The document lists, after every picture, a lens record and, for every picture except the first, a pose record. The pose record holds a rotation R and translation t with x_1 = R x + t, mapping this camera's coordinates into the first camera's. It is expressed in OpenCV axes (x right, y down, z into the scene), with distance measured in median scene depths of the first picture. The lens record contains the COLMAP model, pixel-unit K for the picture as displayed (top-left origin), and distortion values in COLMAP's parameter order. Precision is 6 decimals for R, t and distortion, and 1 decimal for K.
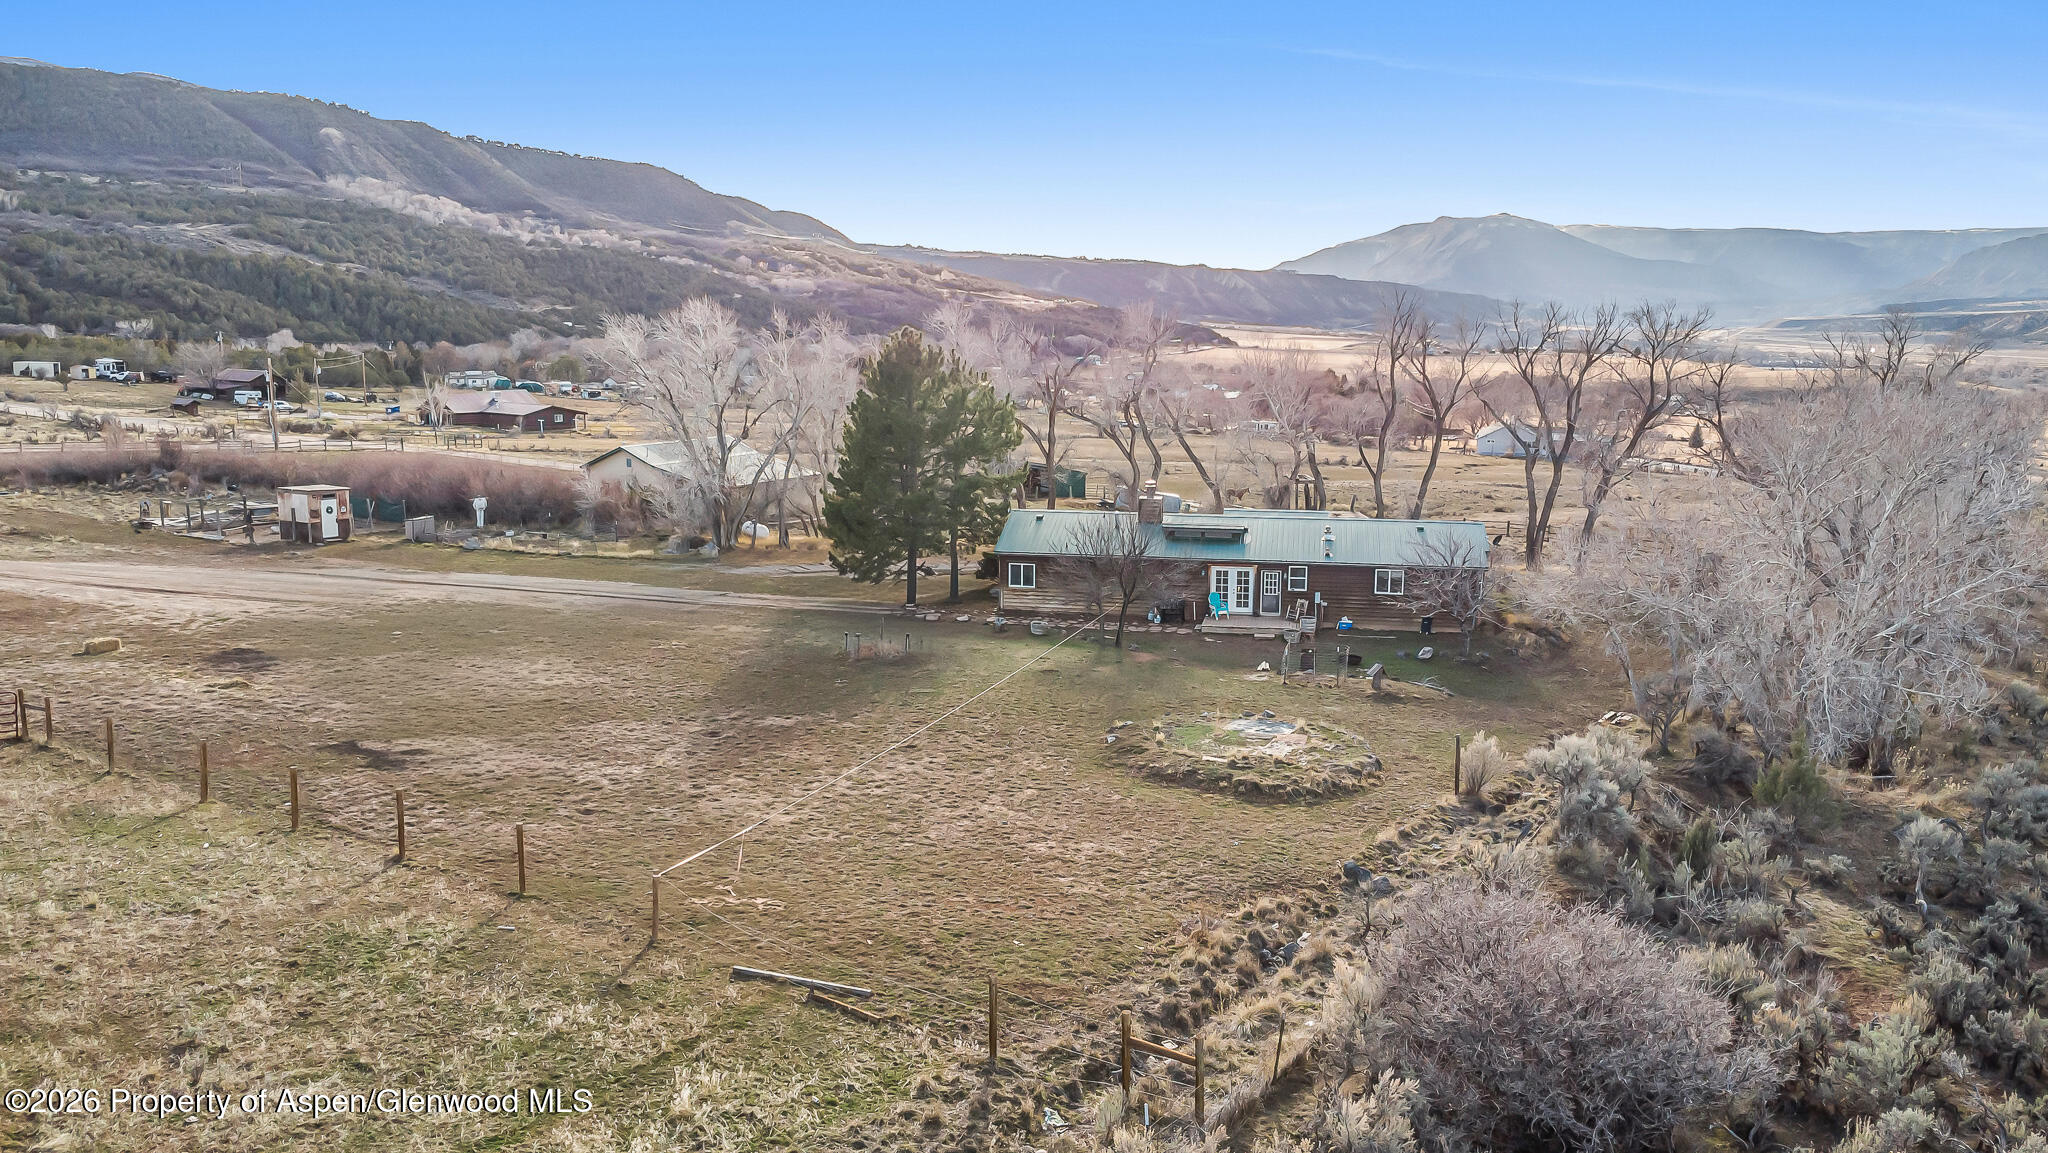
lens RADIAL K [[1487.8, 0, 1025.1], [0, 1487.8, 567.5], [0, 0, 1]] dist [0.048115, -0.073680]
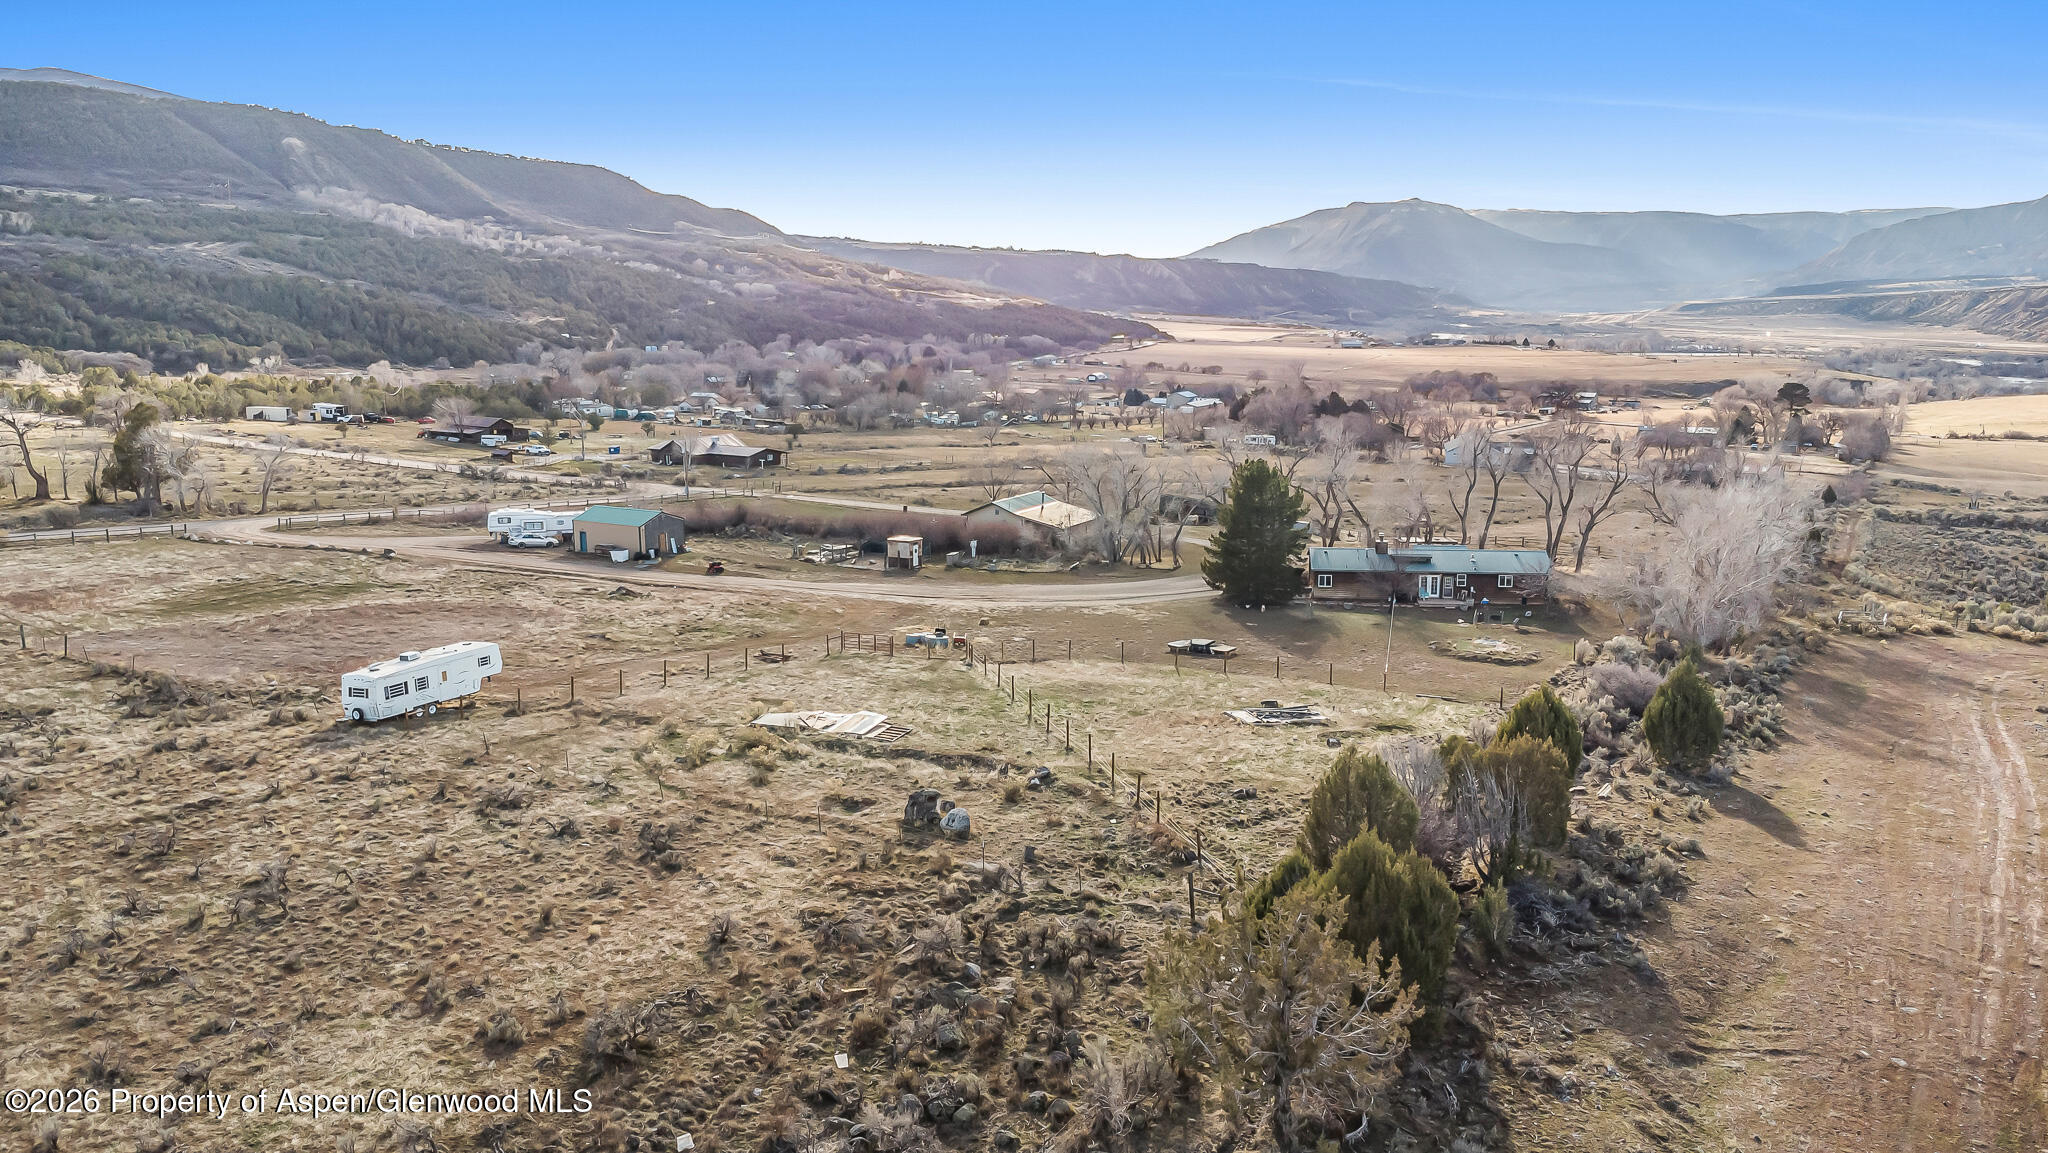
lens RADIAL K [[1487.8, 0, 1025.1], [0, 1487.8, 567.5], [0, 0, 1]] dist [0.048115, -0.073680]
pose [[0.998495, -0.018489, 0.051627, -0.036264], [0.018012, 0.999791, 0.009697, -0.002812], [-0.051795, -0.008753, 0.998619, -0.071751]]
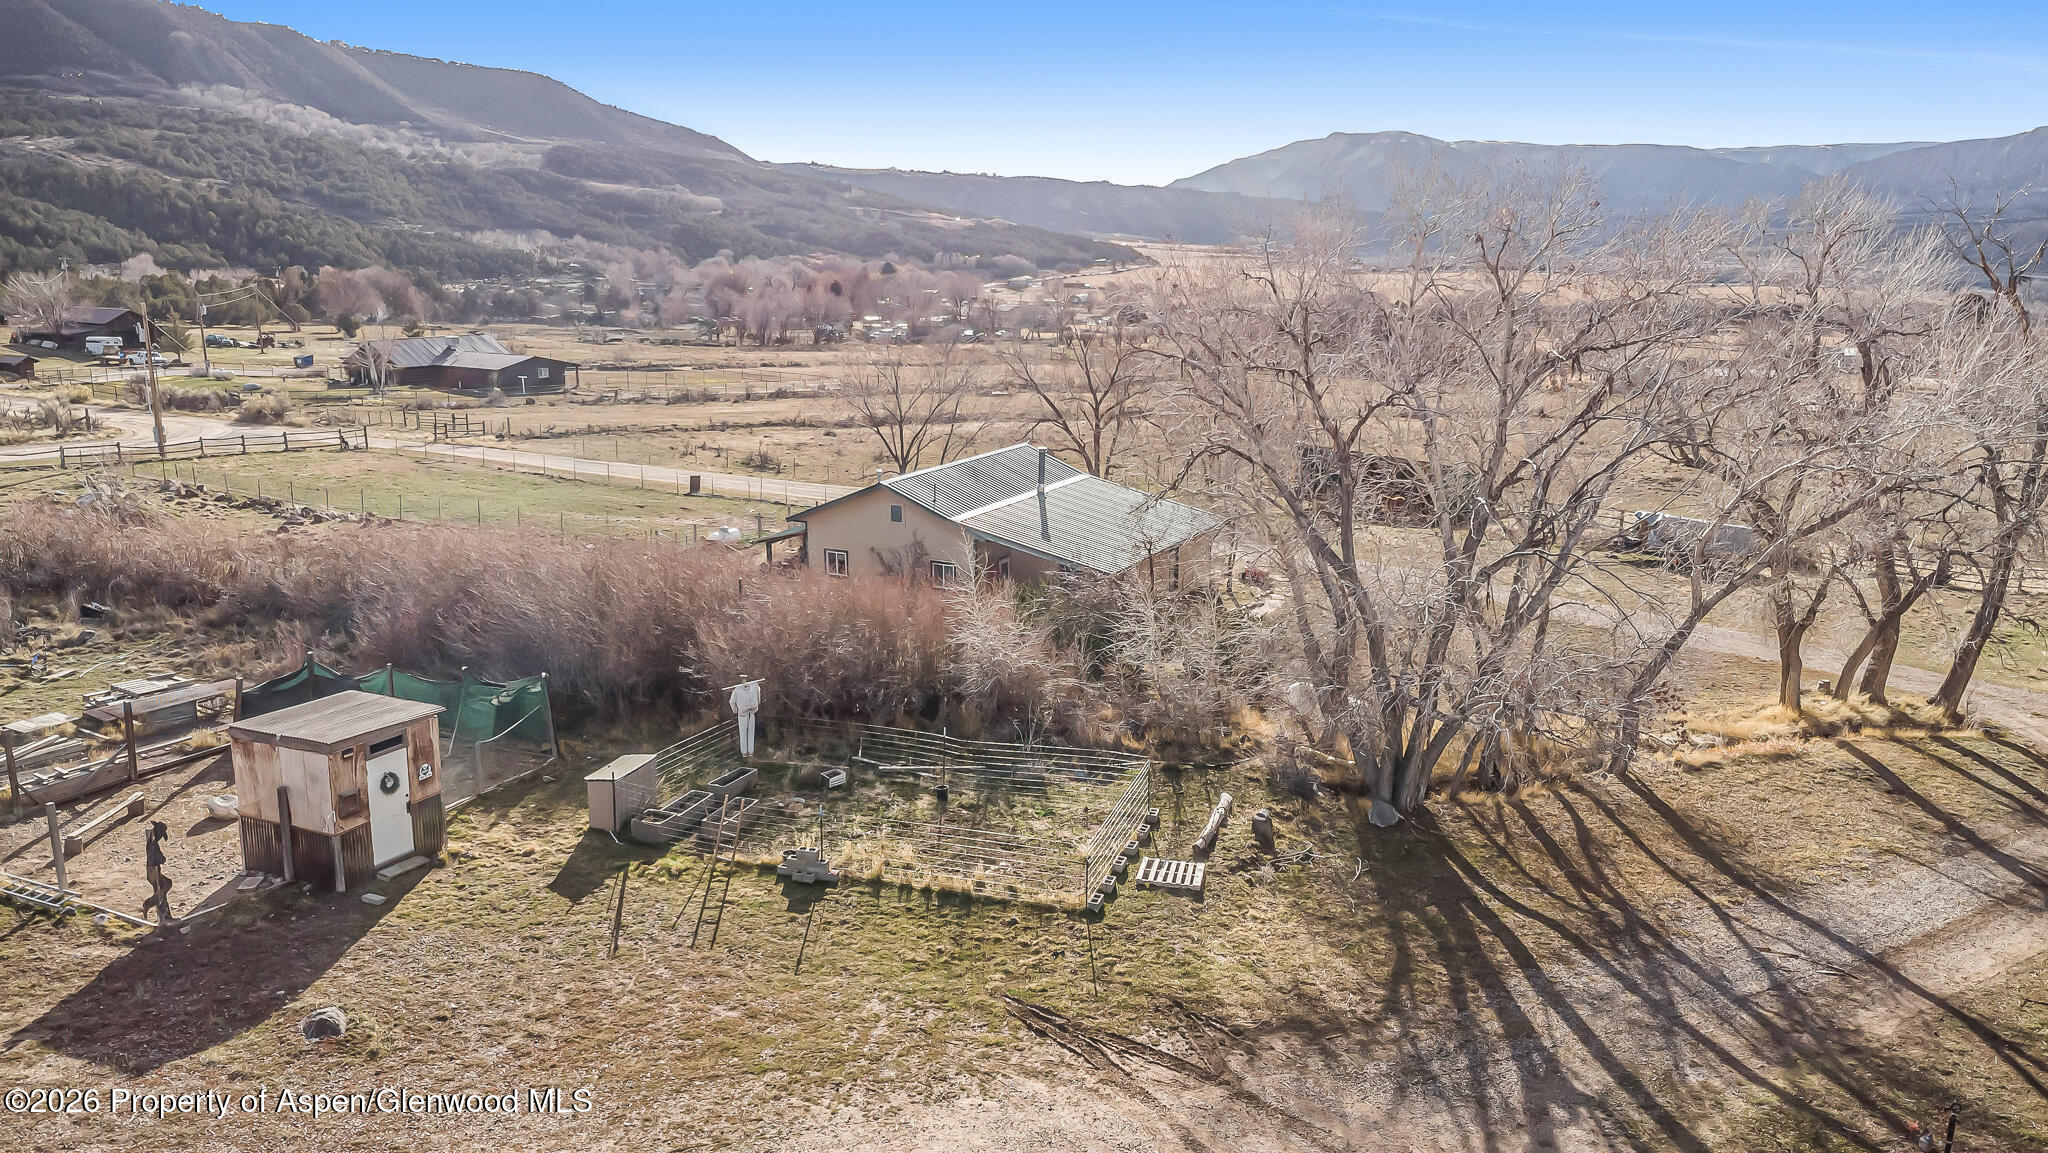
lens RADIAL K [[1486.7, 0, 1026.5], [0, 1486.7, 574.5], [0, 0, 1]] dist [0.054986, -0.086650]
pose [[0.997395, -0.020697, 0.069101, -0.029063], [0.016765, 0.998234, 0.056993, -0.008821], [-0.070159, -0.055686, 0.995980, 0.055362]]
